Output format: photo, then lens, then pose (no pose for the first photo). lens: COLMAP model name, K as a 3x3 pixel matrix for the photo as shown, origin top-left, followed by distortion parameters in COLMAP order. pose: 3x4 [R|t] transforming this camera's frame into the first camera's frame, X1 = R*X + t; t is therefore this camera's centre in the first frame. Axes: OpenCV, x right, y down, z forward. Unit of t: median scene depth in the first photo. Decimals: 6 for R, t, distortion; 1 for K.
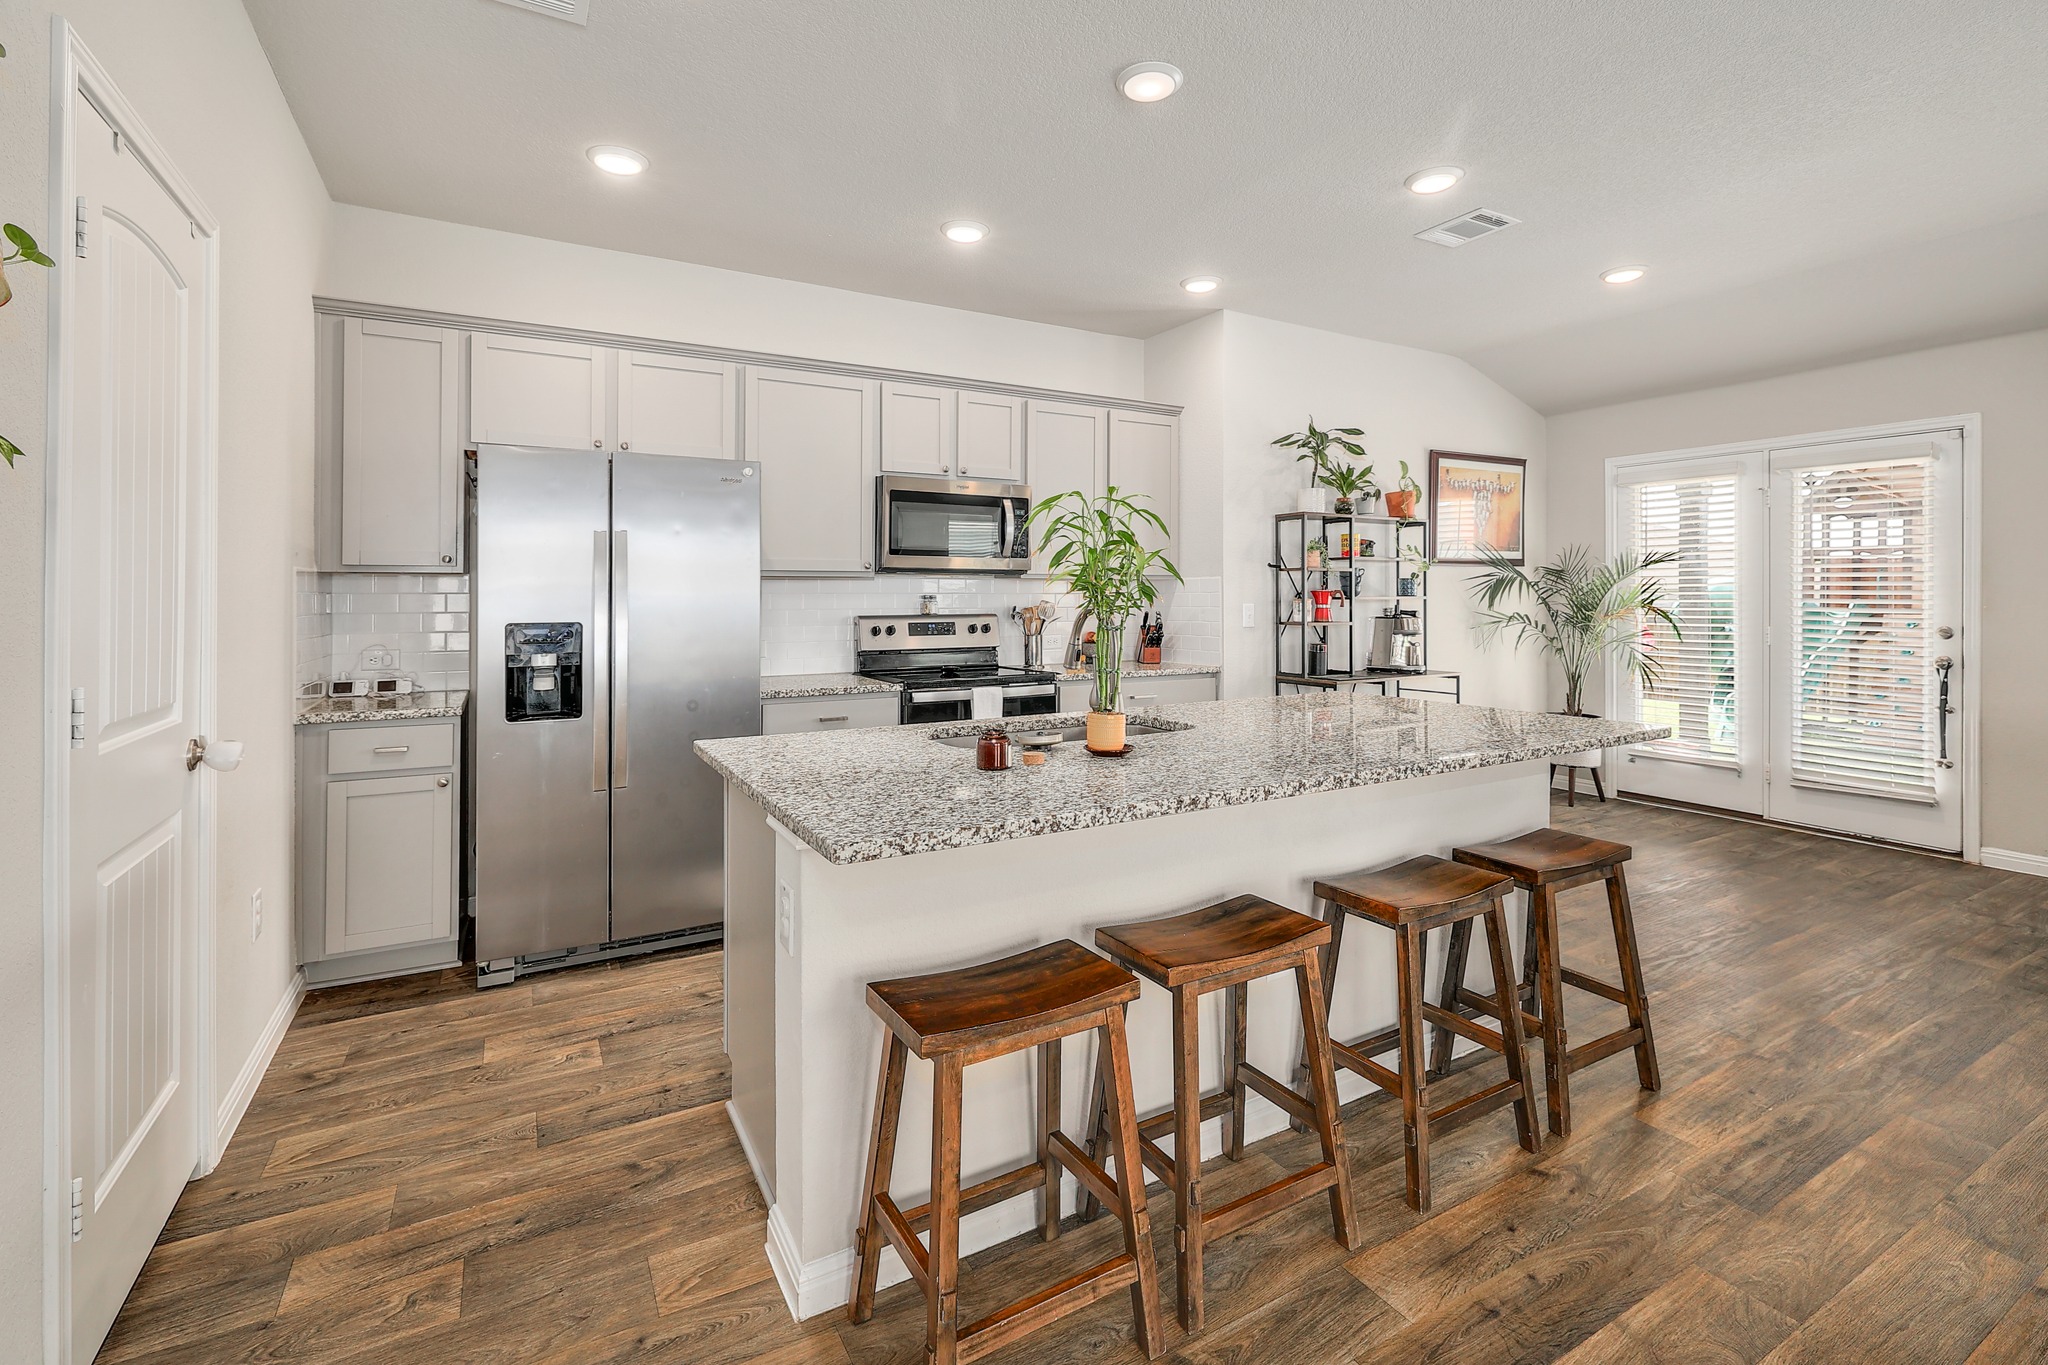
lens RADIAL K [[904.0, 0, 1018.6], [0, 904.0, 595.9], [0, 0, 1]] dist [0.000350, -0.001006]
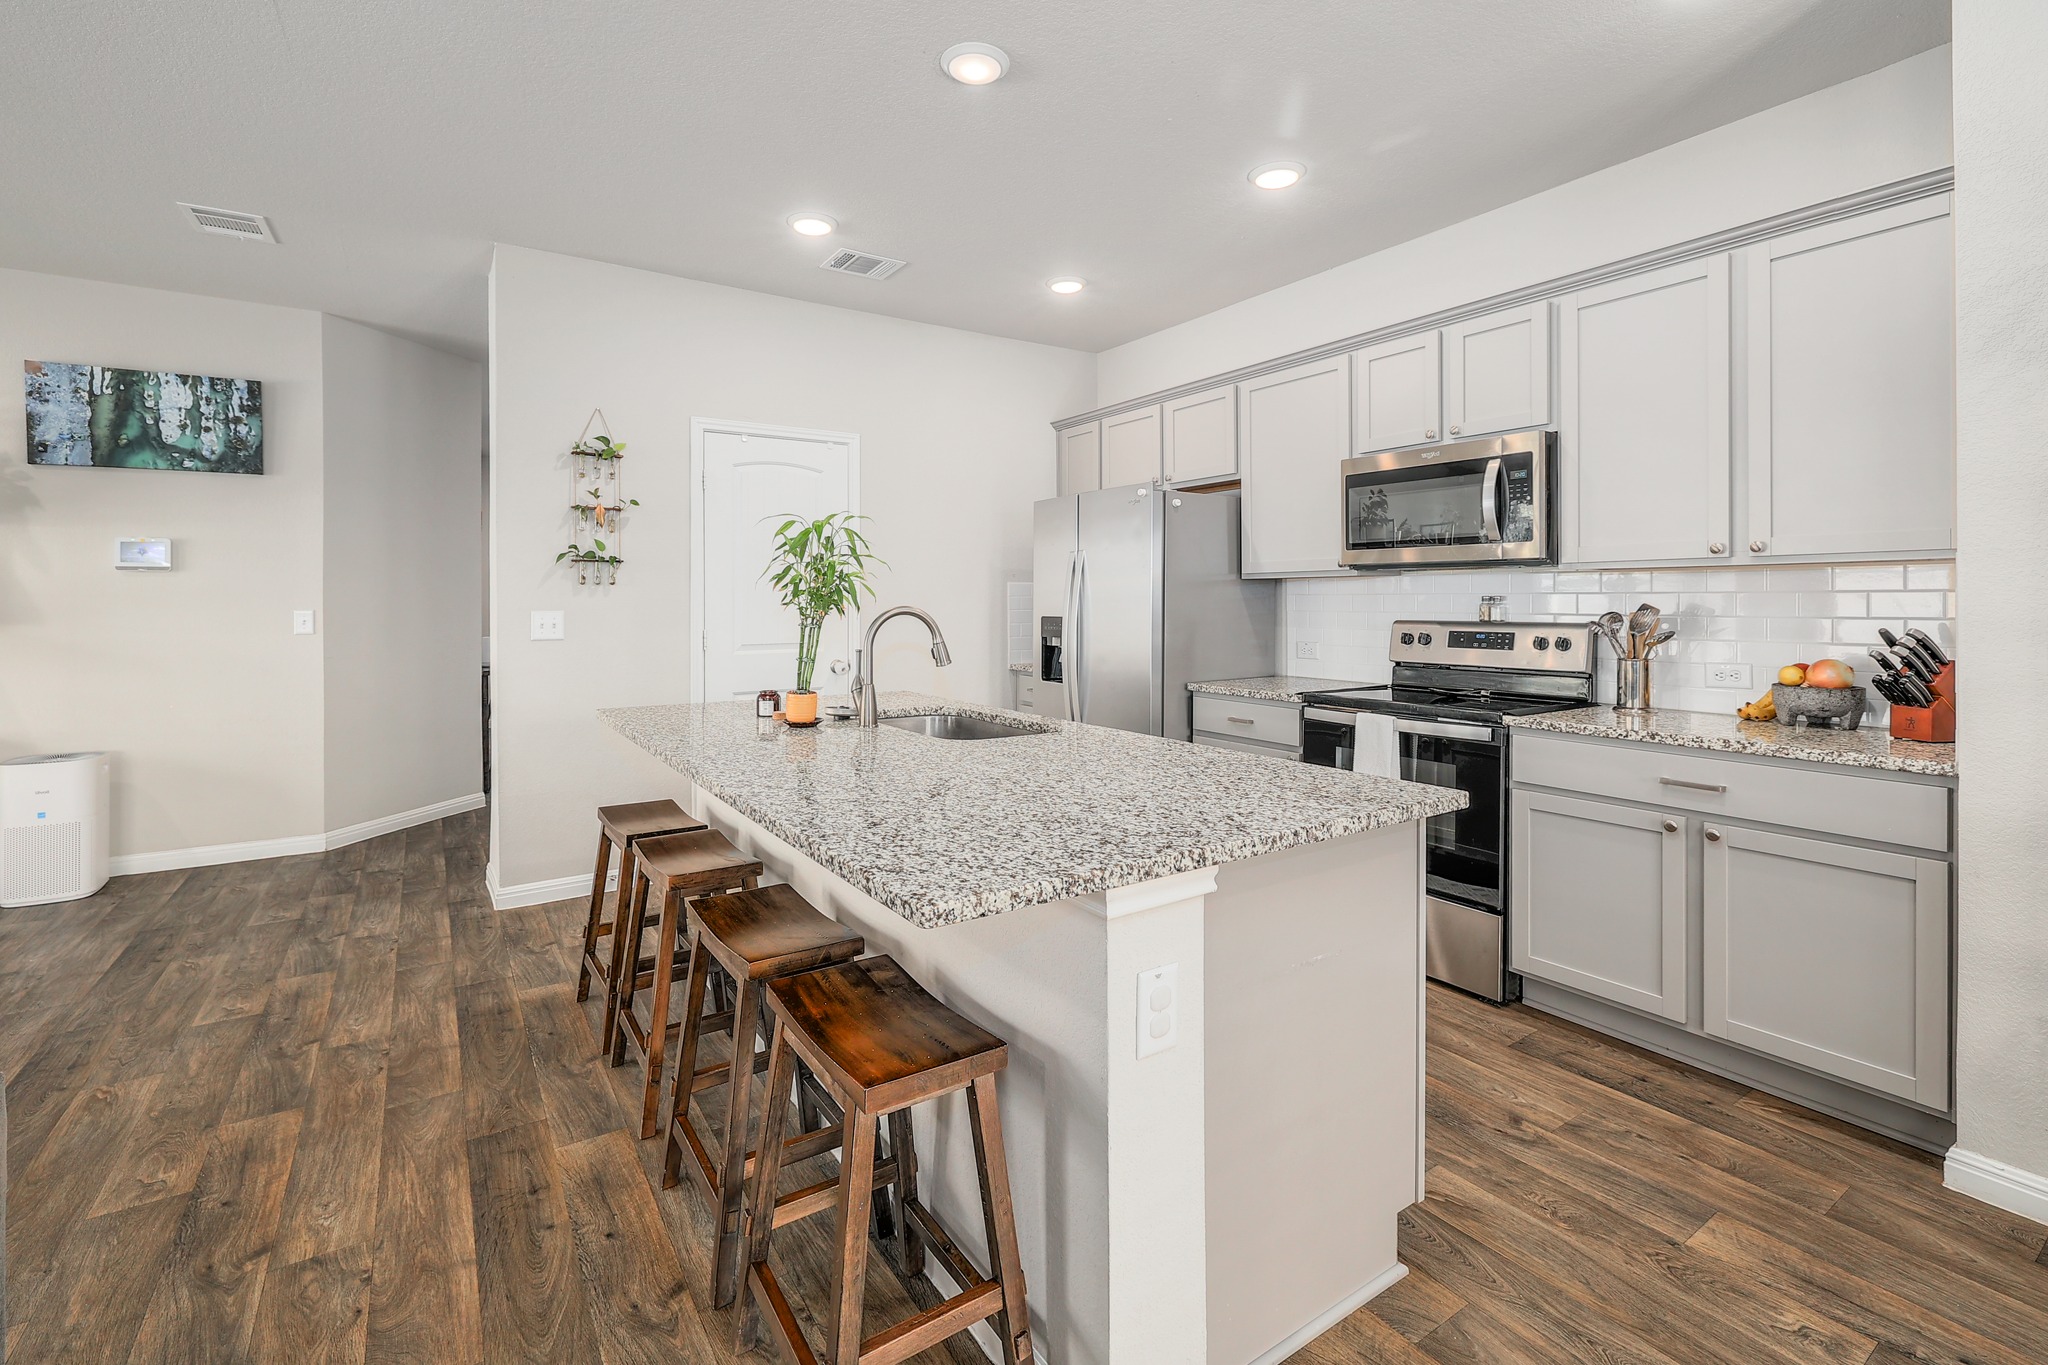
lens RADIAL K [[904.0, 0, 1018.6], [0, 904.0, 595.9], [0, 0, 1]] dist [0.000350, -0.001006]
pose [[0.069280, -0.003411, -0.997591, 0.623954], [0.004387, 0.999986, -0.003114, -0.000180], [0.997588, -0.004161, 0.069294, 0.548583]]
